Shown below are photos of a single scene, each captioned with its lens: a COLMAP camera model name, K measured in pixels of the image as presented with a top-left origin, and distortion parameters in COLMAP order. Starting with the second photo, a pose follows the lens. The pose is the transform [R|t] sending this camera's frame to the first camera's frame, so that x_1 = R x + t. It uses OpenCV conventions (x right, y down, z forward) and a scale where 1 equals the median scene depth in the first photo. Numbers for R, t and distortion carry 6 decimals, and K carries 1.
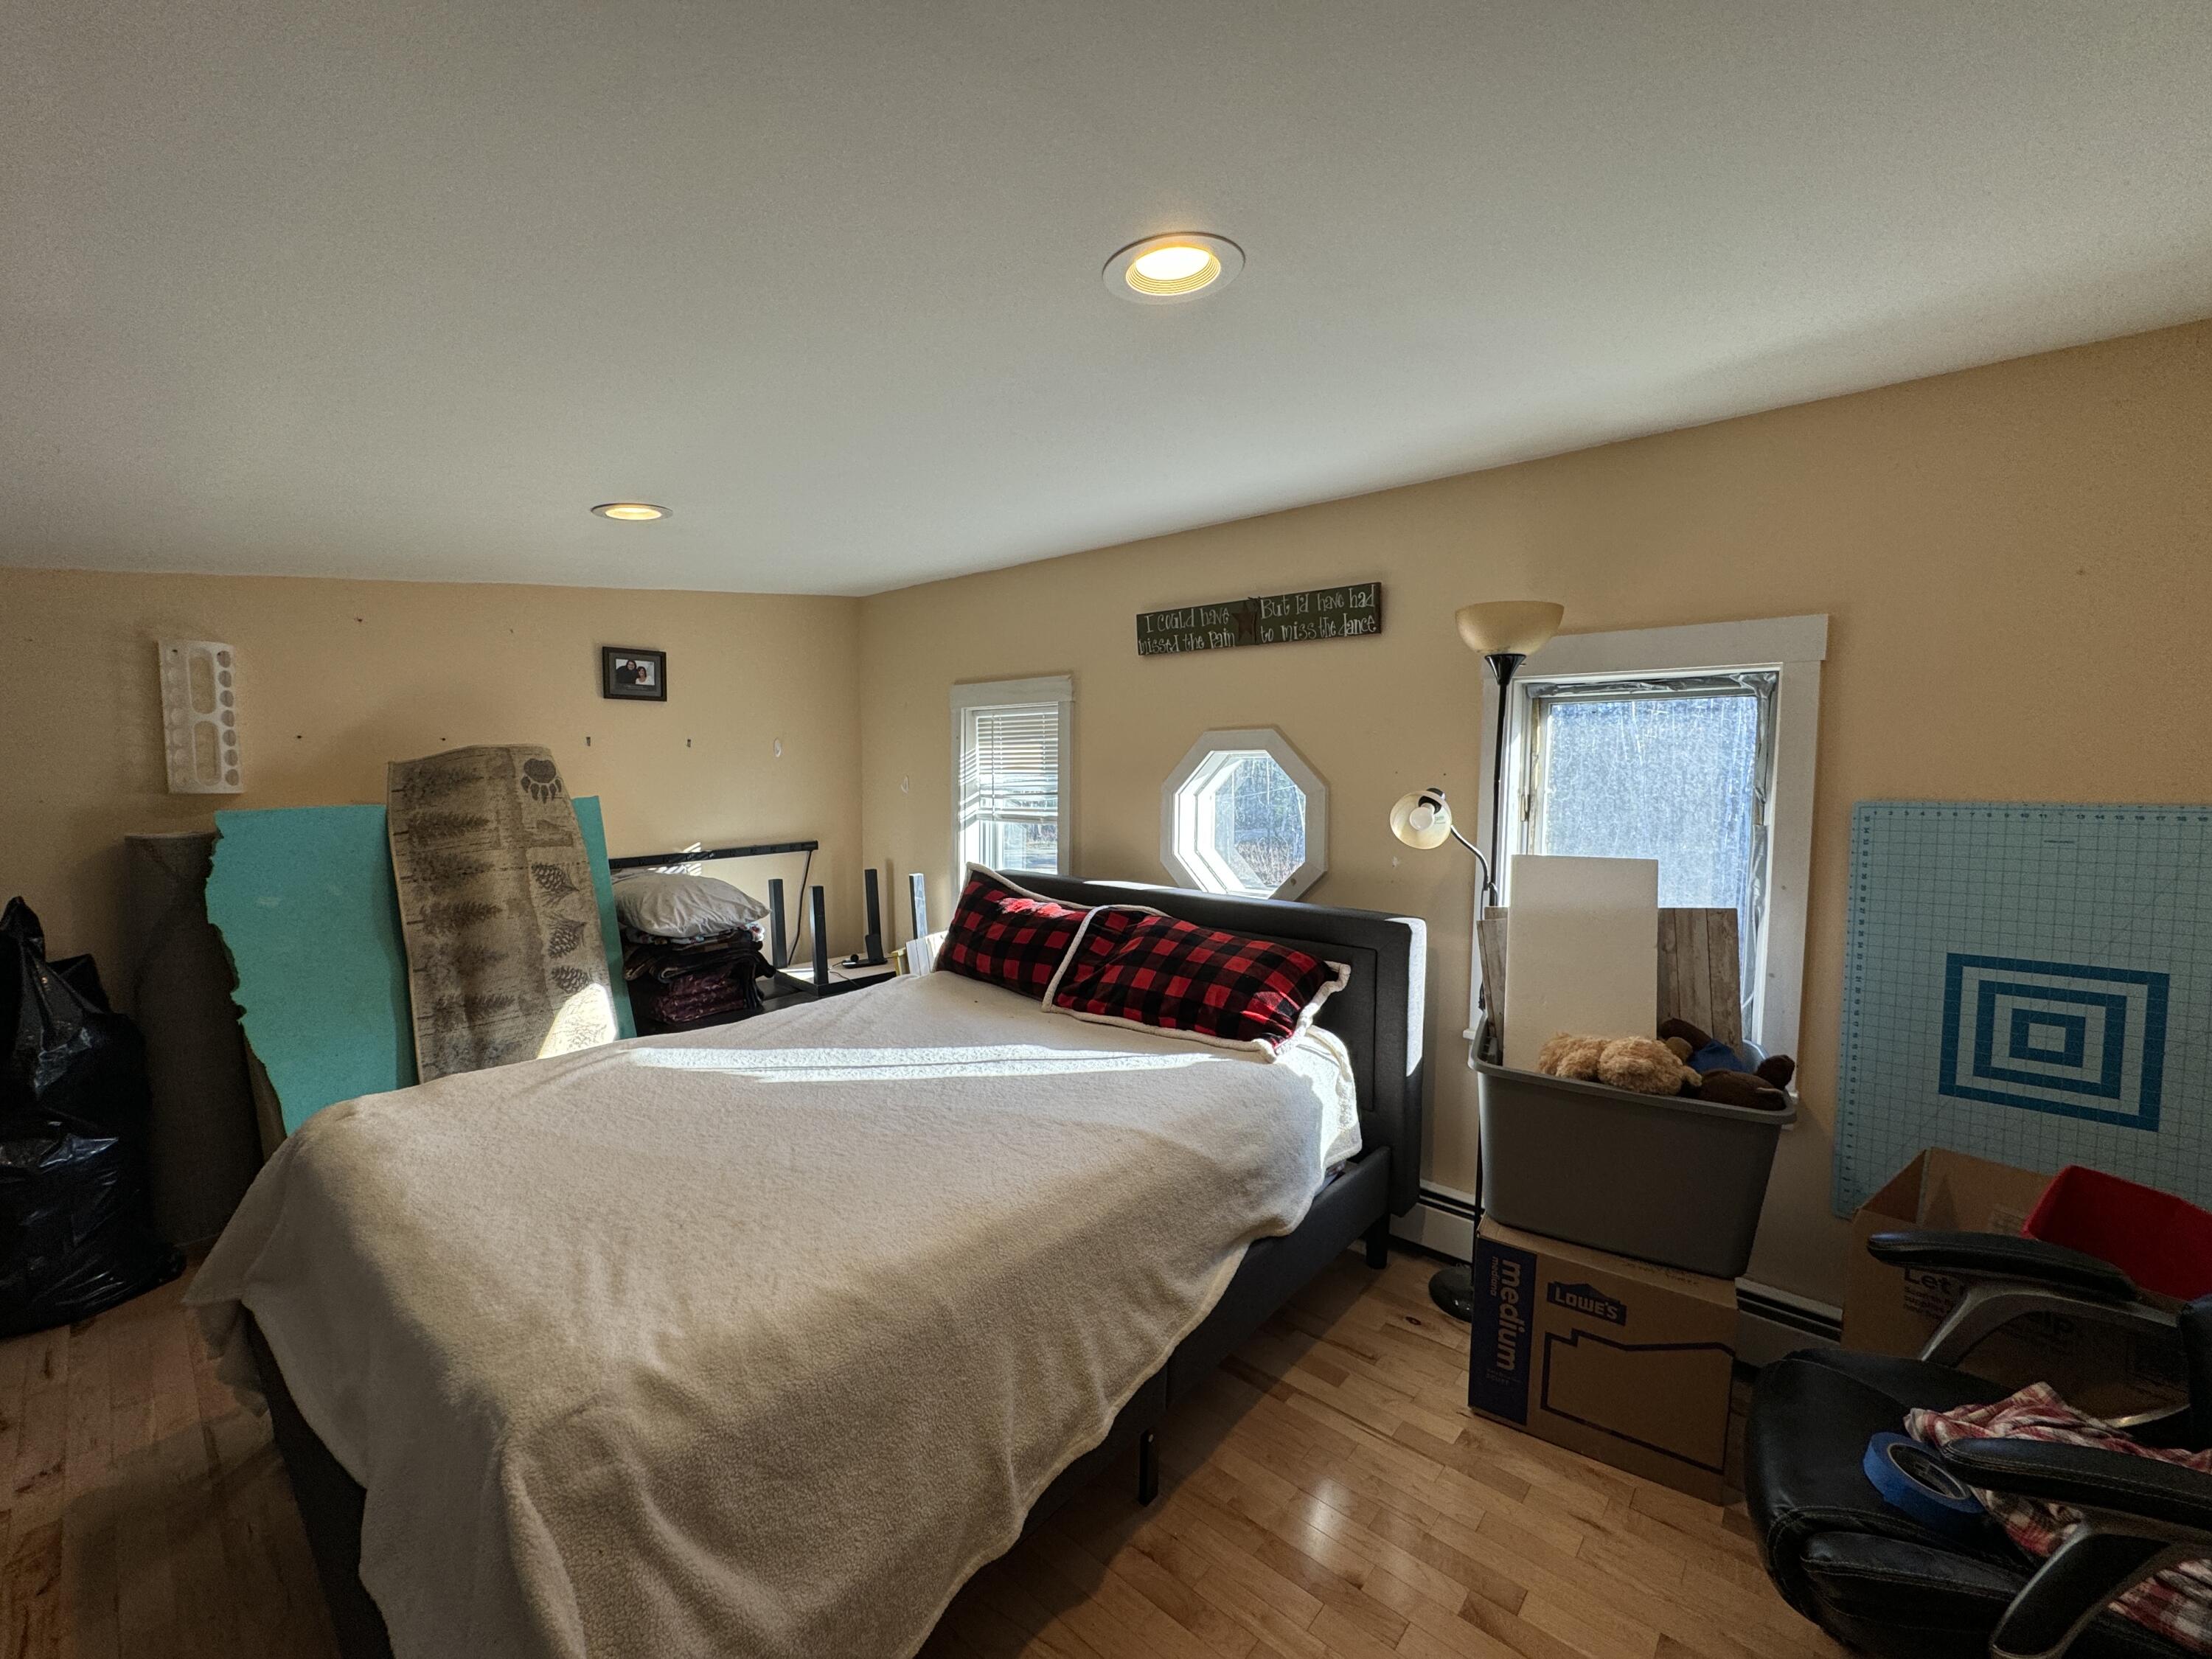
lens RADIAL K [[891.3, 0, 1111.5], [0, 891.3, 831.7], [0, 0, 1]] dist [-0.004075, 0.000085]
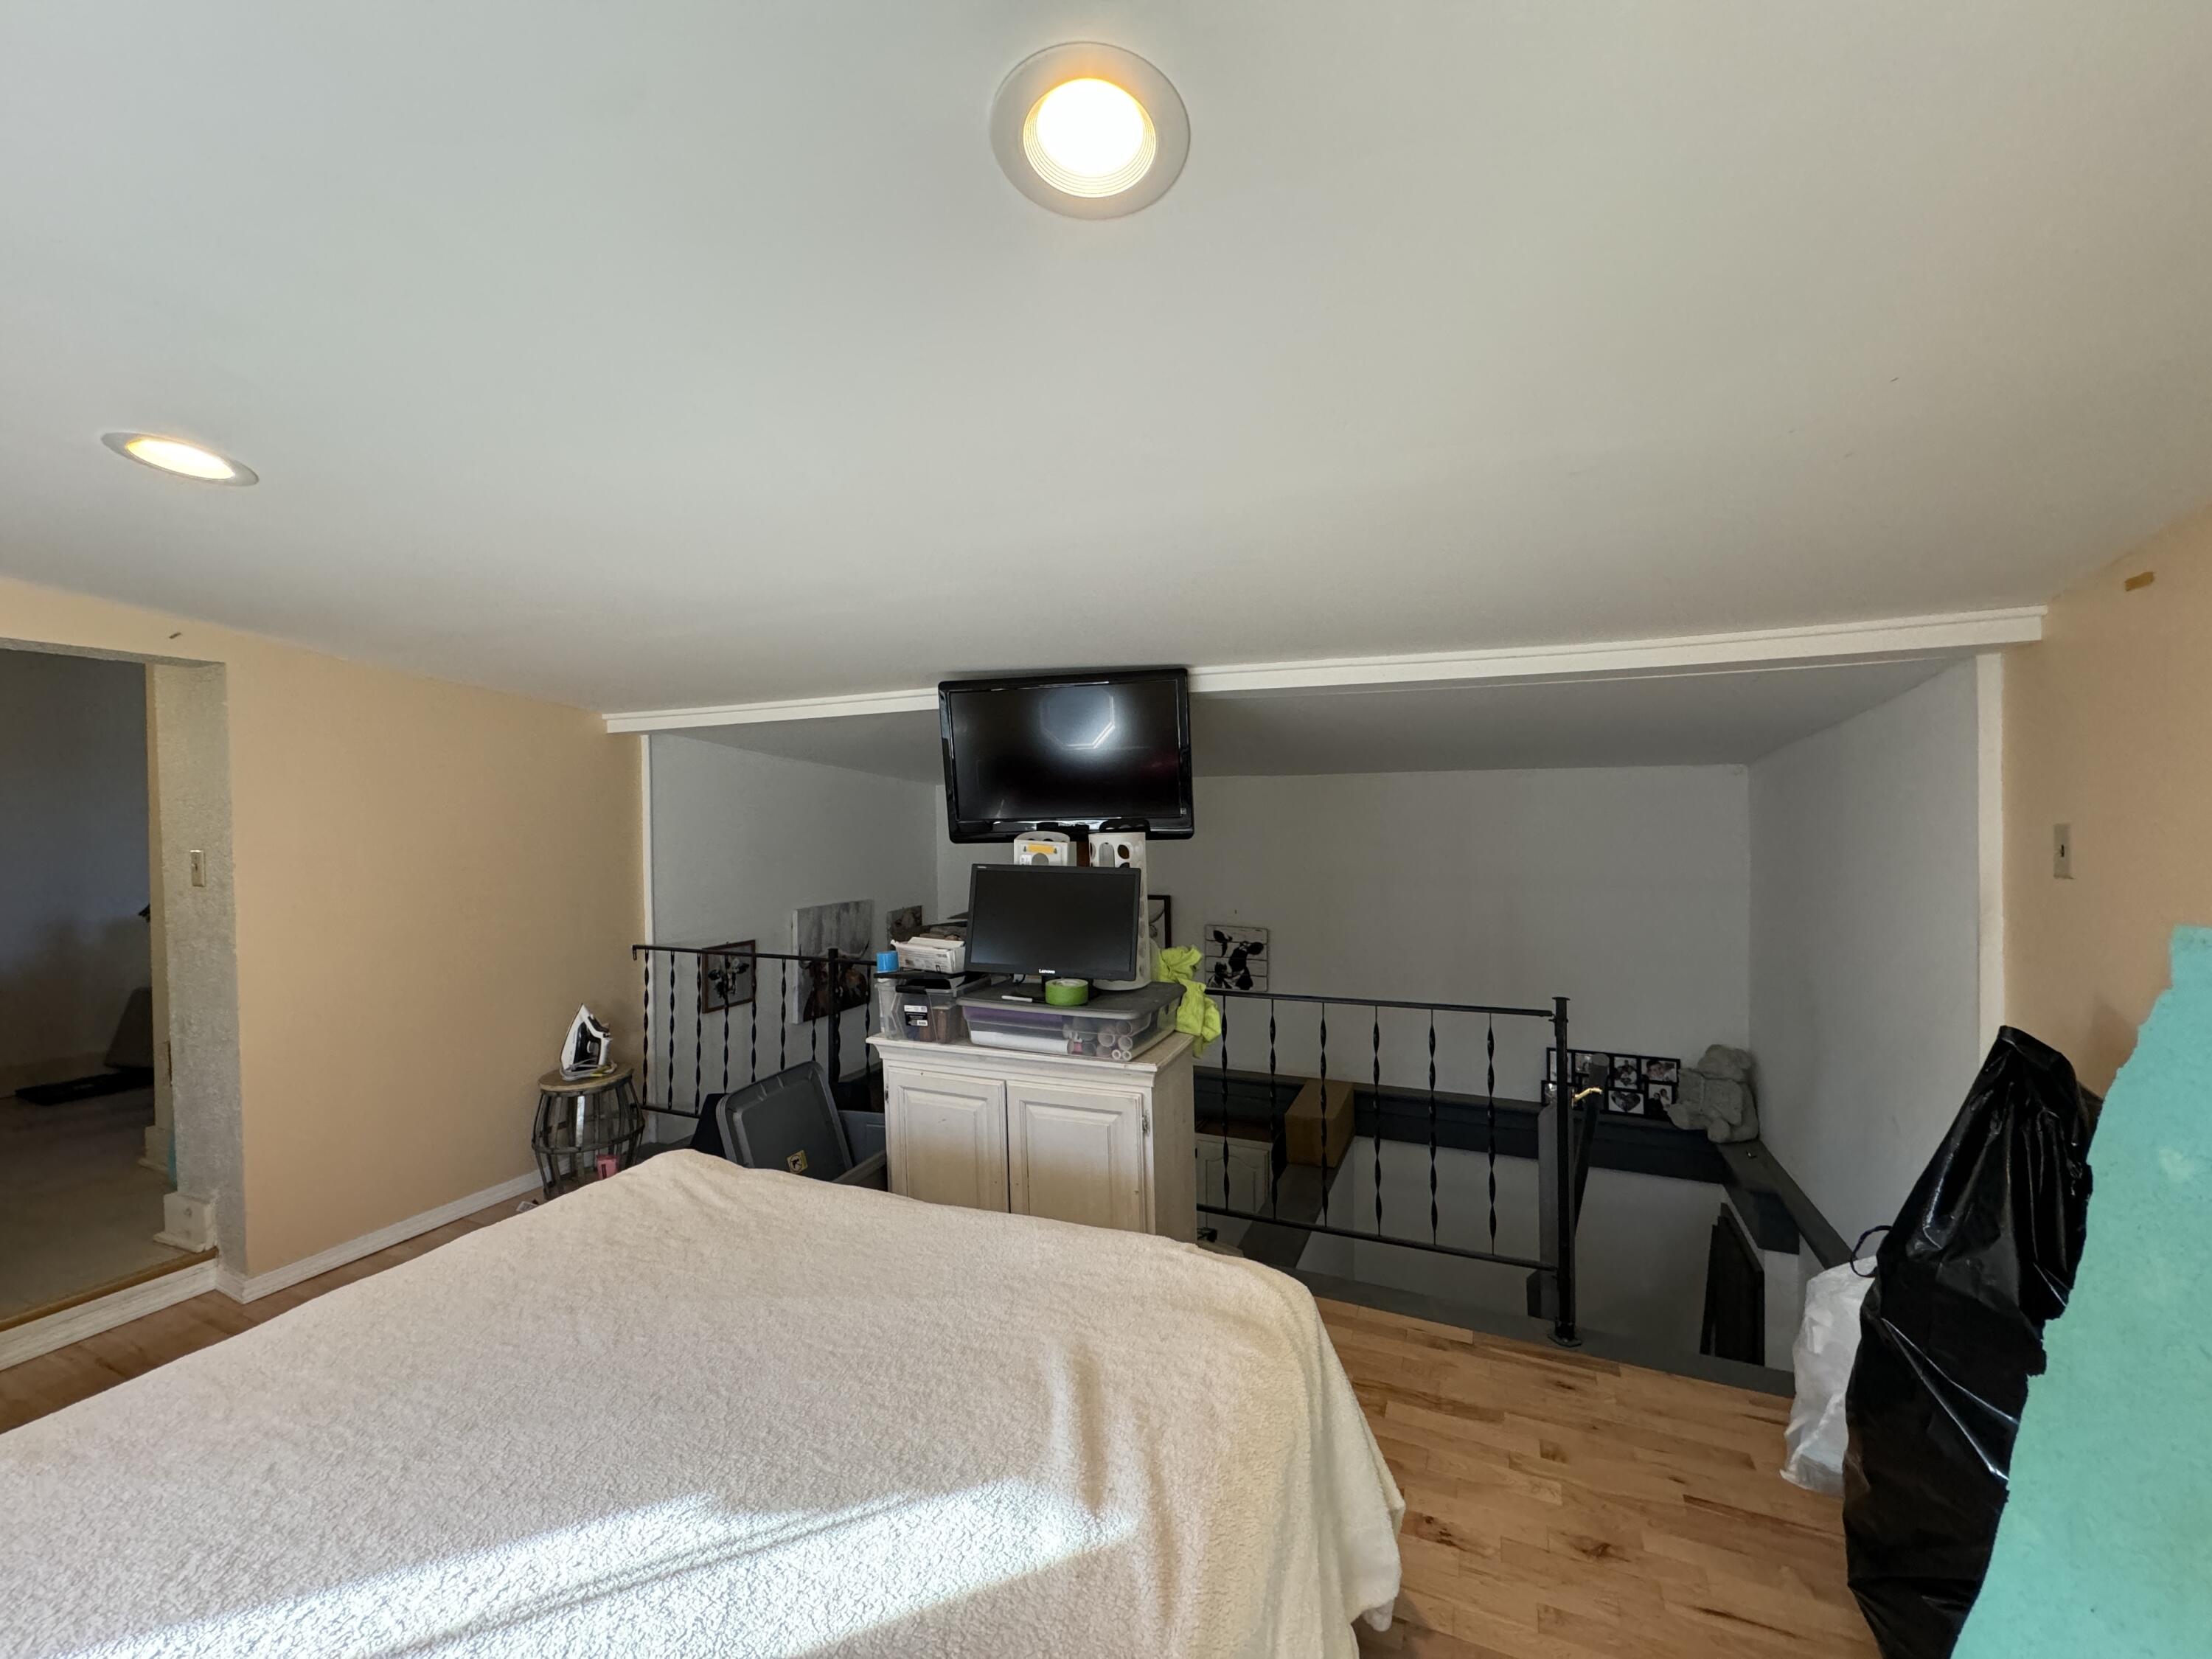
lens RADIAL K [[891.3, 0, 1106.7], [0, 891.3, 821.5], [0, 0, 1]] dist [-0.004075, 0.000085]
pose [[-0.958204, 0.009719, -0.285920, -0.428185], [-0.010936, 0.997448, 0.070555, -0.102733], [0.285876, 0.070733, -0.955653, 1.349538]]
